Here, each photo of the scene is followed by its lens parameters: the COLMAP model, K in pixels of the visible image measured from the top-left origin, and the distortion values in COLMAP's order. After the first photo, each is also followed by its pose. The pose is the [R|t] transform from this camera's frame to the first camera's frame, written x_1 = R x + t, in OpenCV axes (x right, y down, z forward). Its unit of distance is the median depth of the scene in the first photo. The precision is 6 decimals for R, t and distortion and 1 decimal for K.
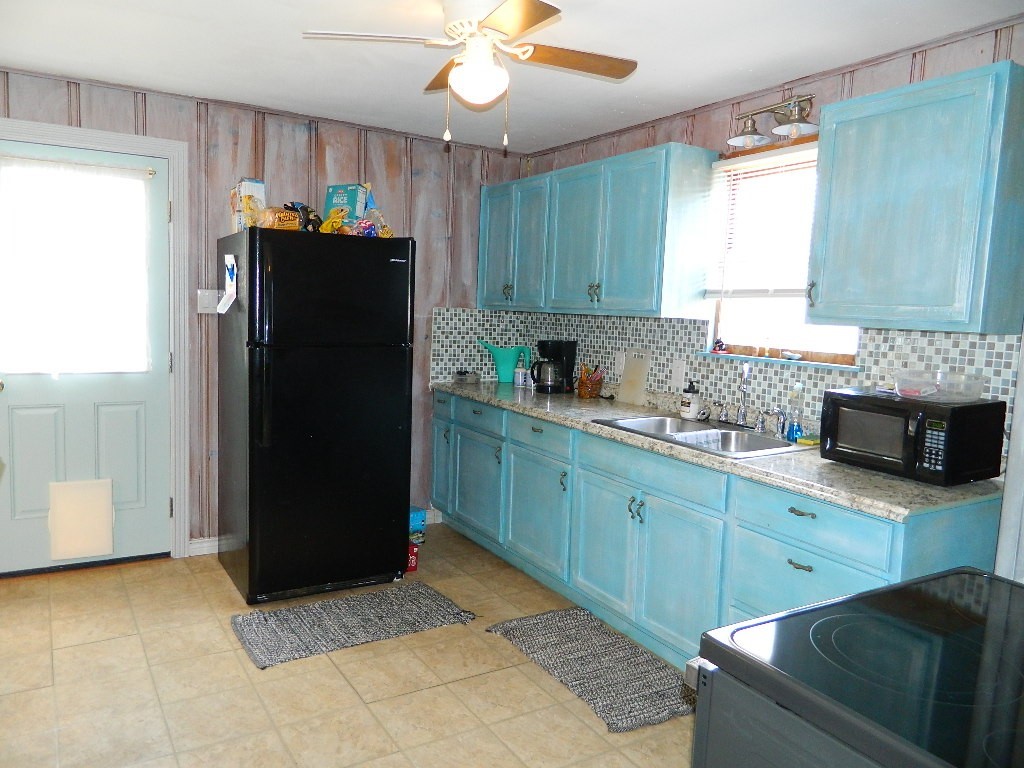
lens RADIAL K [[767.1, 0, 507.9], [0, 767.1, 382.8], [0, 0, 1]] dist [0.001612, -0.000851]
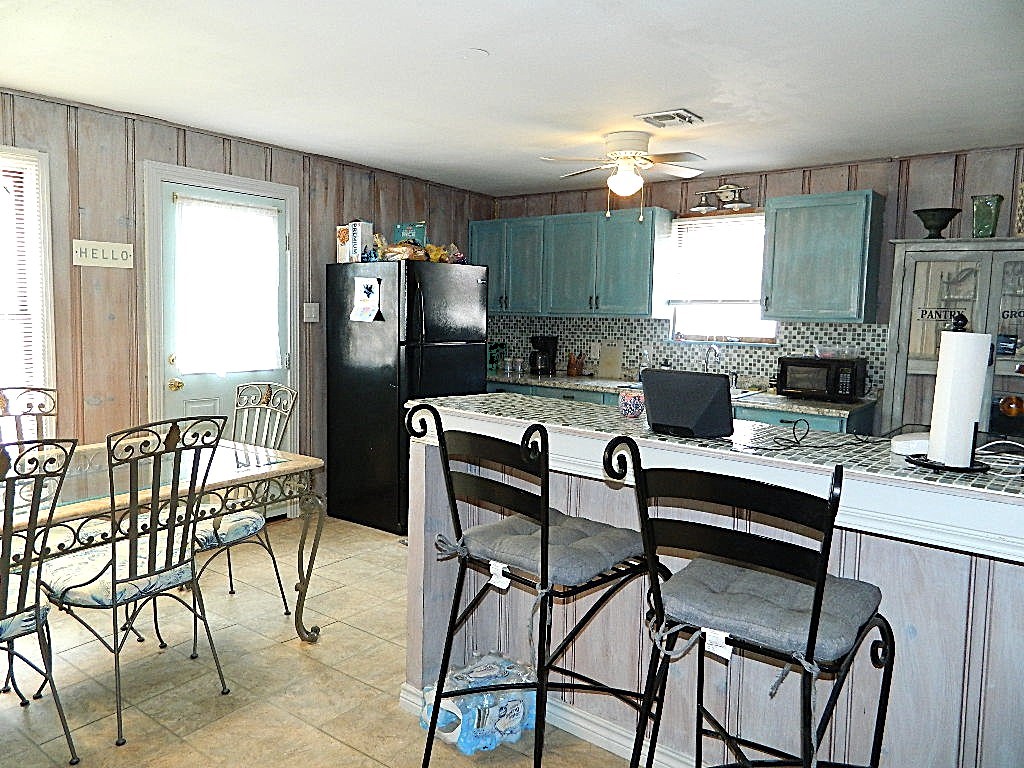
lens RADIAL K [[767.1, 0, 514.1], [0, 767.1, 381.9], [0, 0, 1]] dist [0.001612, -0.000851]
pose [[0.929282, -0.048863, 0.366124, -0.617395], [0.049393, 0.998748, 0.007925, 0.017045], [-0.366053, 0.010720, 0.930532, -0.335063]]
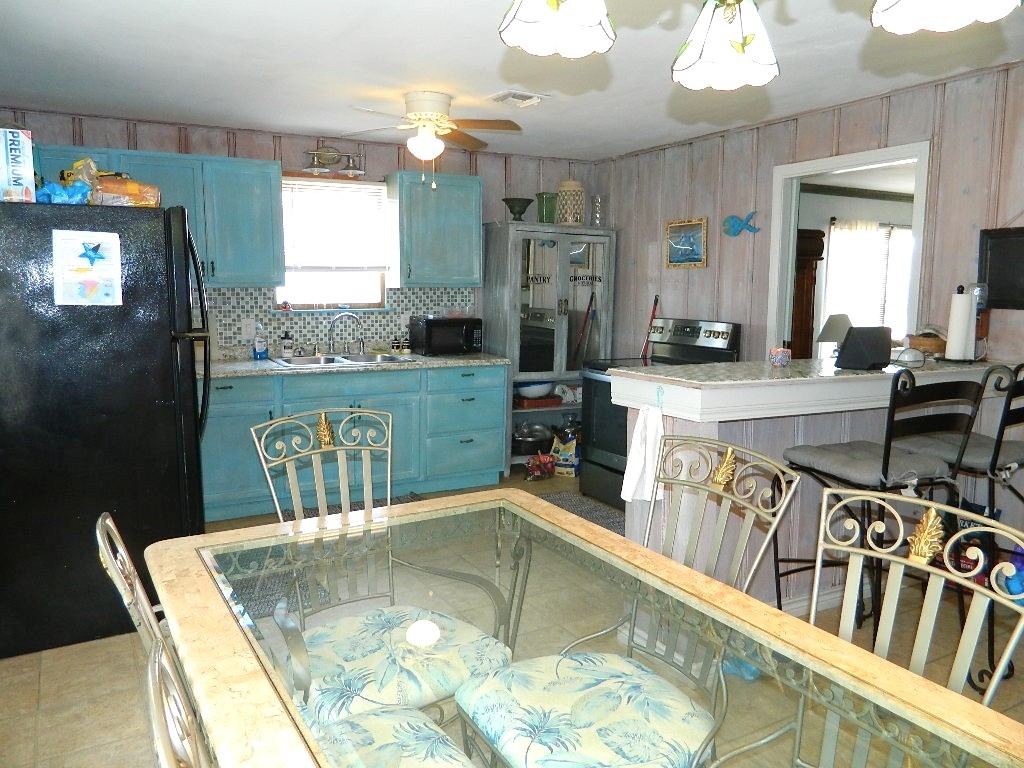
lens RADIAL K [[767.1, 0, 511.9], [0, 767.1, 381.2], [0, 0, 1]] dist [0.001612, -0.000851]
pose [[0.010862, -0.164745, 0.986276, -1.165604], [0.097564, 0.981803, 0.162924, -0.101466], [-0.995170, 0.094455, 0.026737, 0.552552]]
